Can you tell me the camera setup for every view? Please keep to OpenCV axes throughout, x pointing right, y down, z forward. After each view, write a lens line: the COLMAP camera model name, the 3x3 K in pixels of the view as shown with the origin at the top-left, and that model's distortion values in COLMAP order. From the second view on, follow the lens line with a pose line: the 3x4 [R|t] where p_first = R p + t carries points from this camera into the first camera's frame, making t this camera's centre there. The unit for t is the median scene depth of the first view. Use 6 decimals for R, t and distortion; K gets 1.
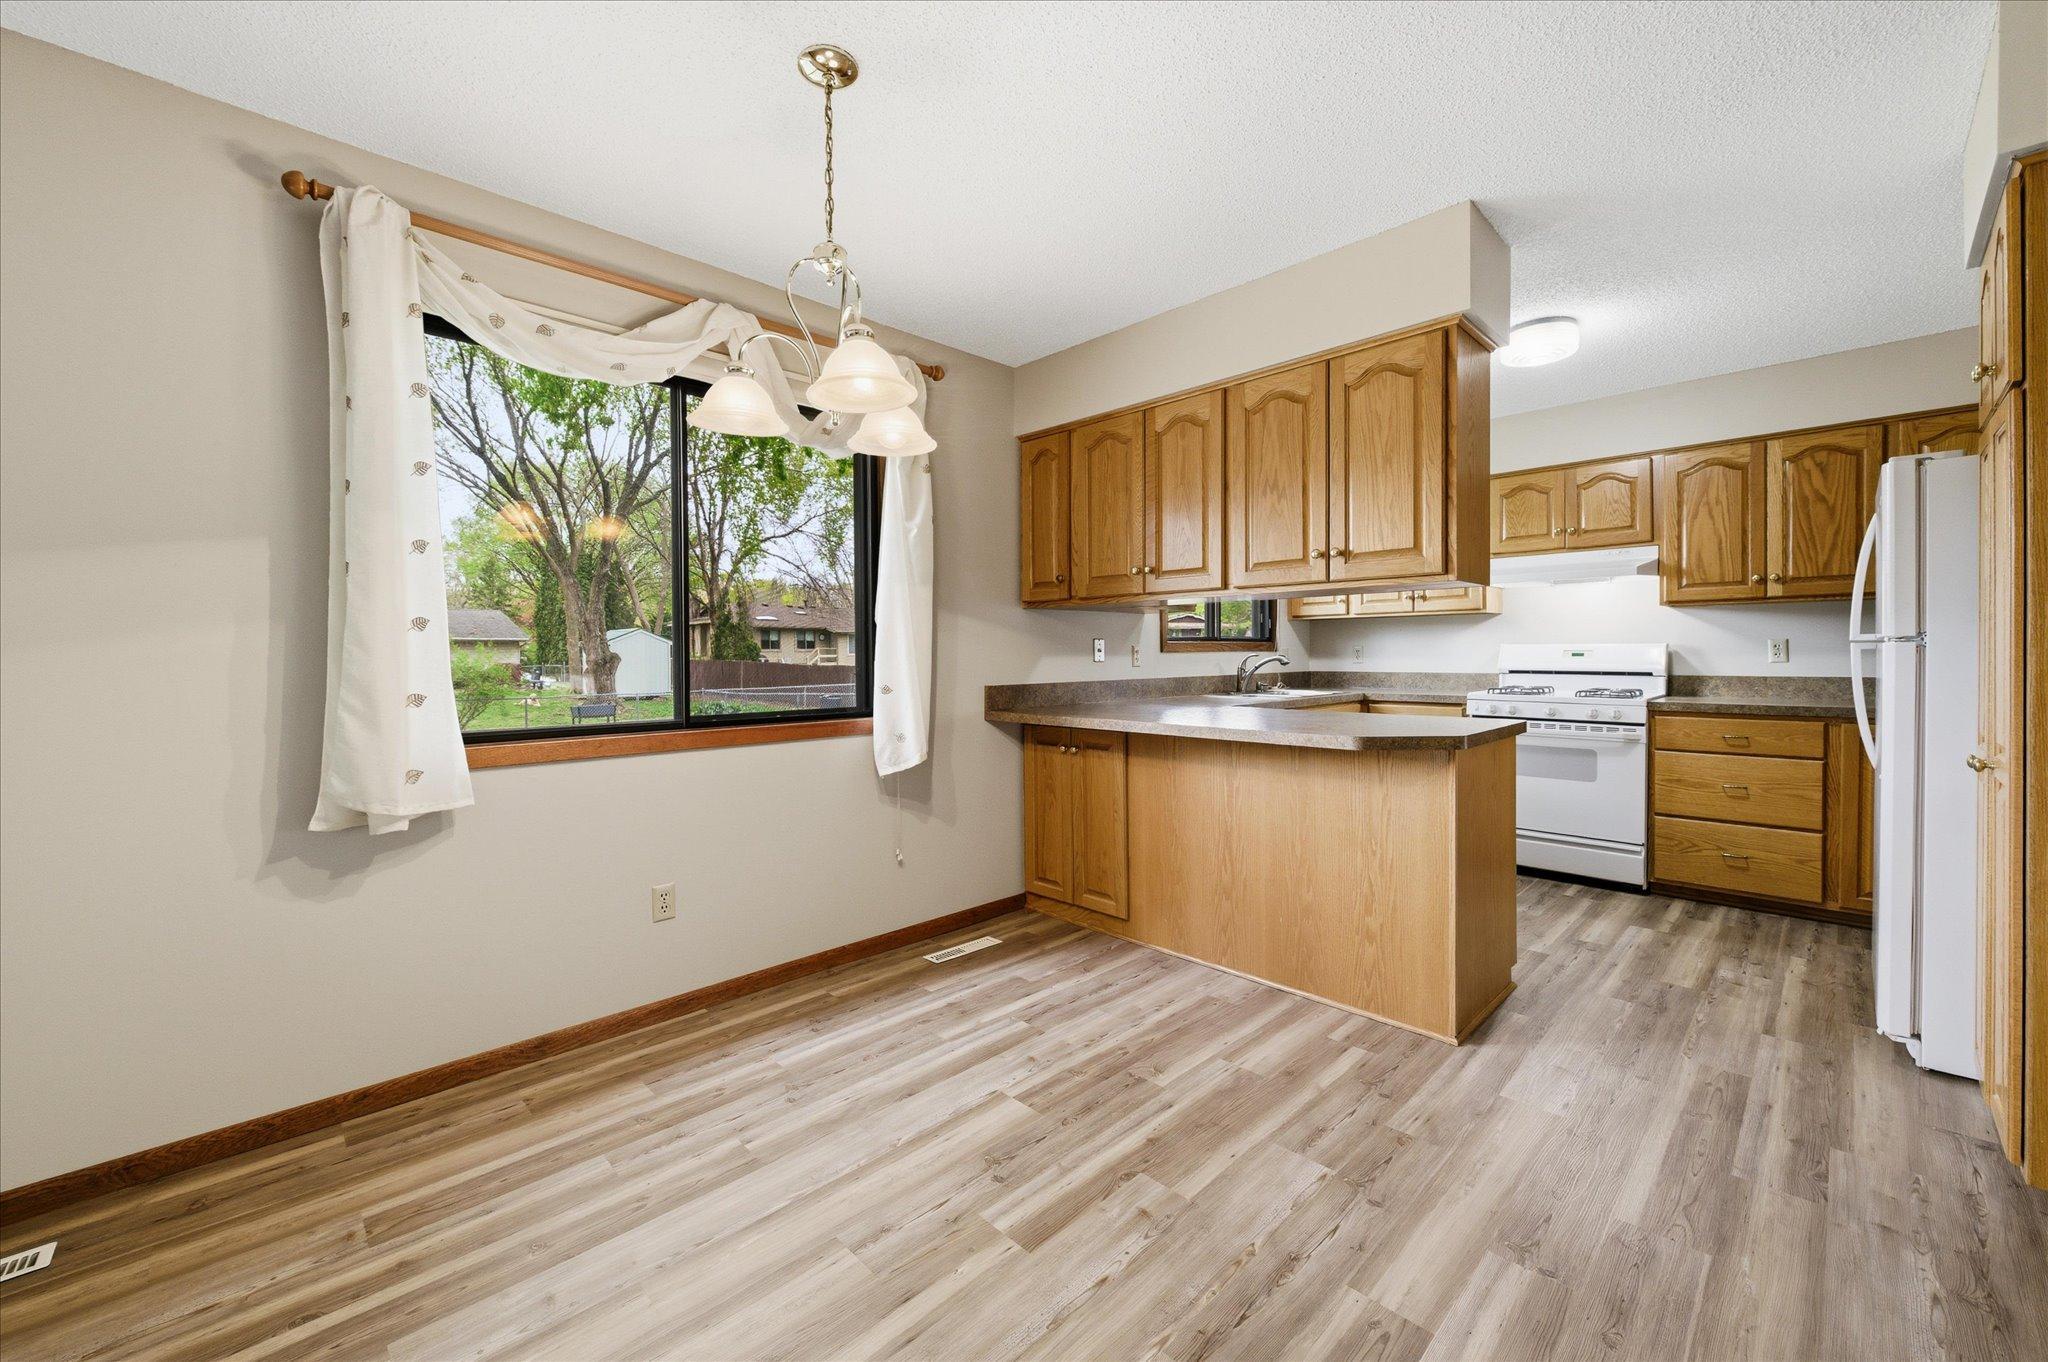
lens RADIAL K [[809.2, 0, 1018.5], [0, 809.2, 666.8], [0, 0, 1]] dist [-0.001607, -0.000767]
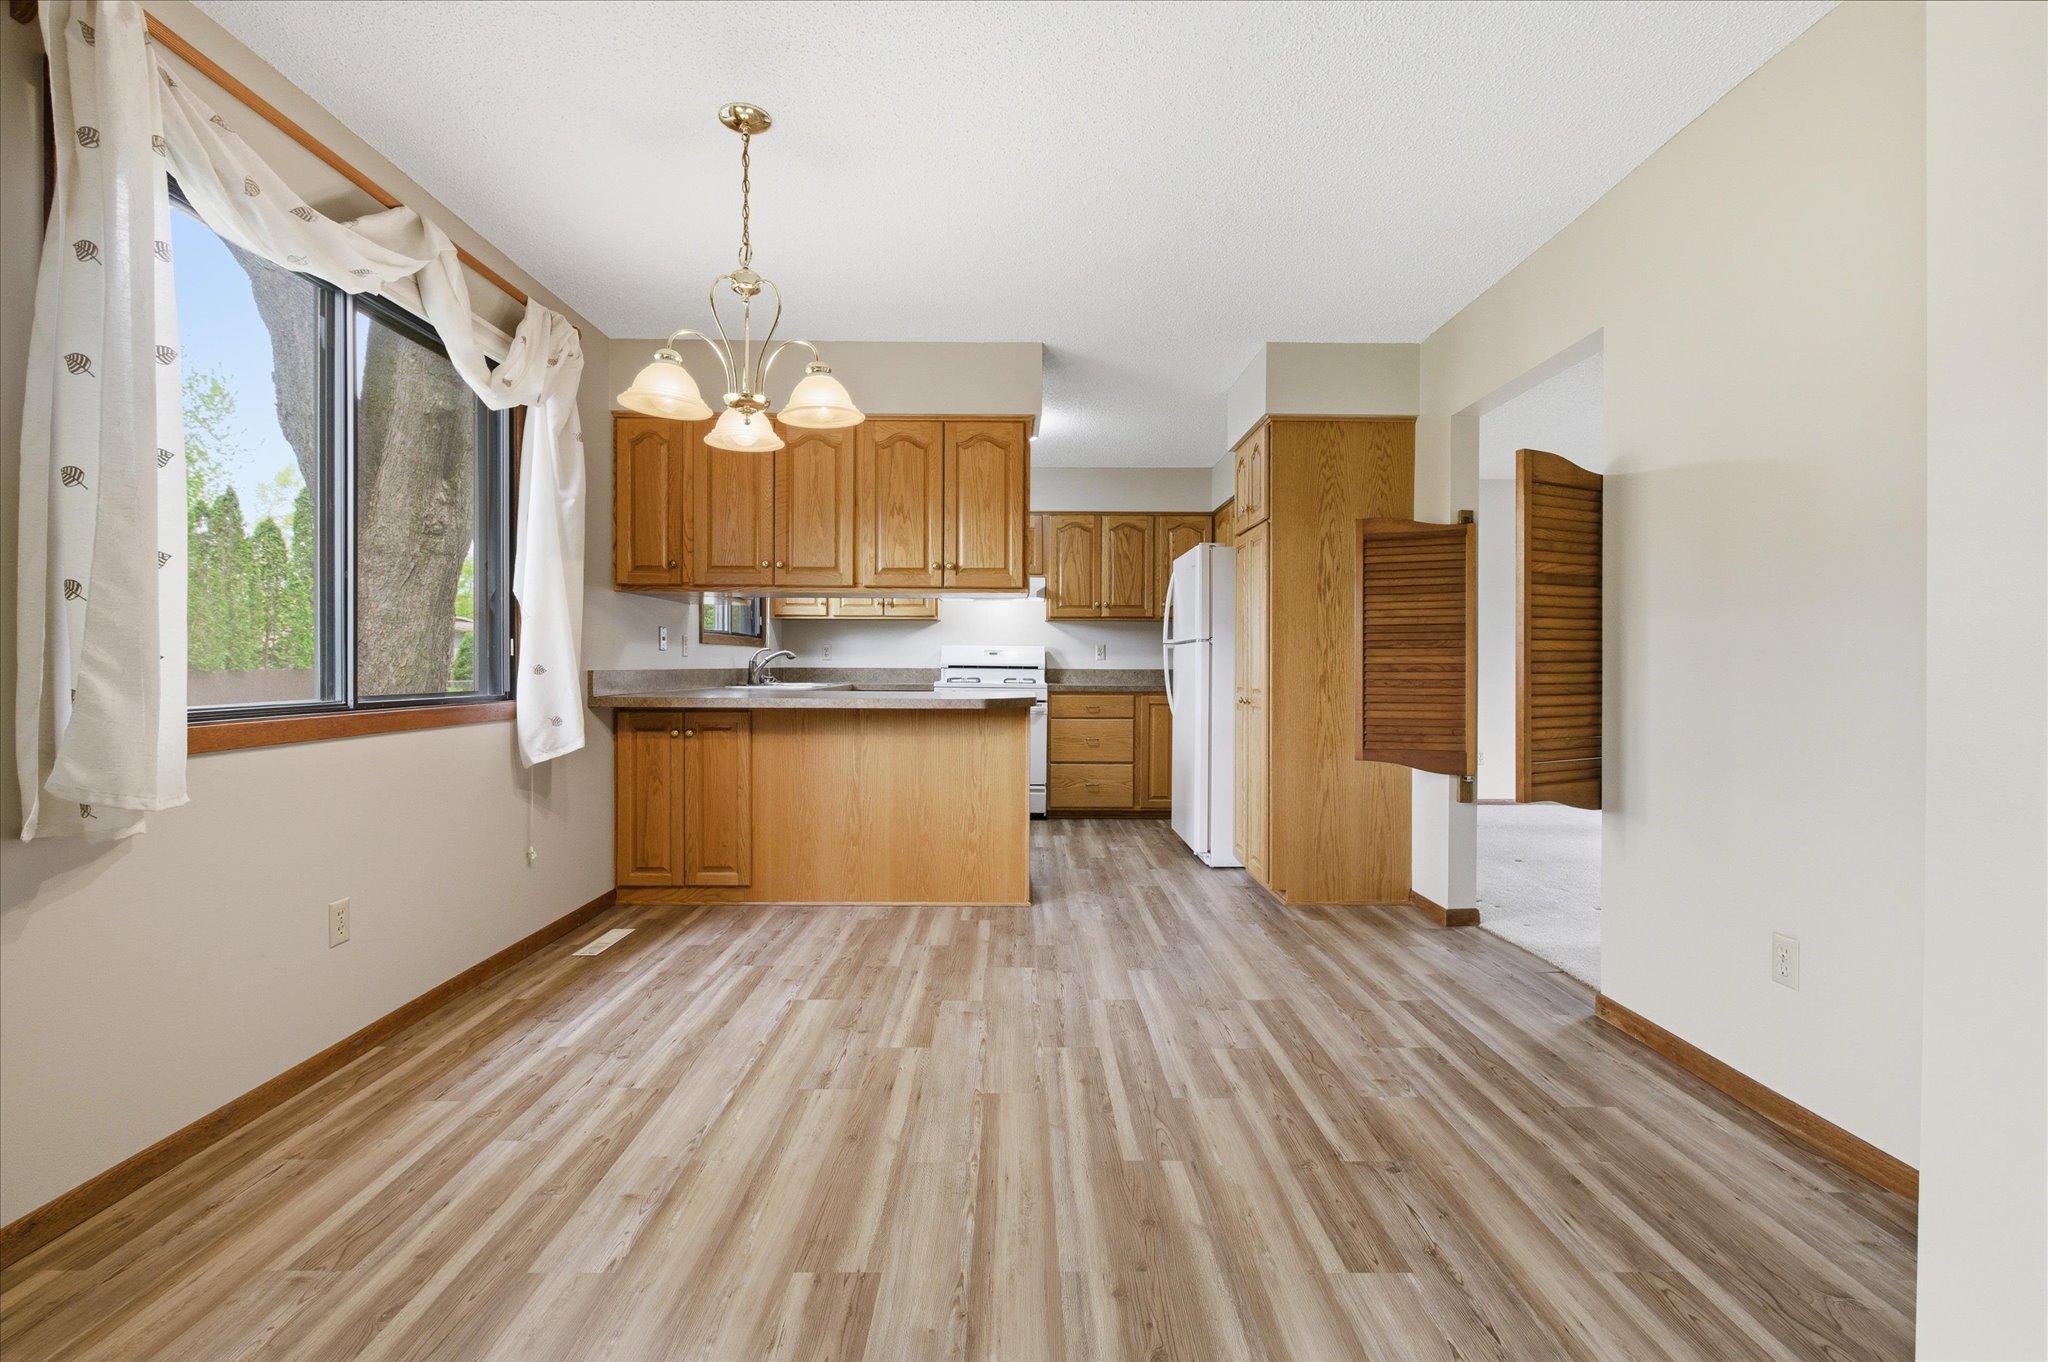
lens RADIAL K [[915.6, 0, 1032.0], [0, 915.6, 681.3], [0, 0, 1]] dist [0.004498, -0.001687]
pose [[0.683554, -0.002953, 0.729894, -0.488562], [0.001836, 0.999996, 0.002326, 0.035948], [-0.729897, -0.000250, 0.683557, -0.110148]]
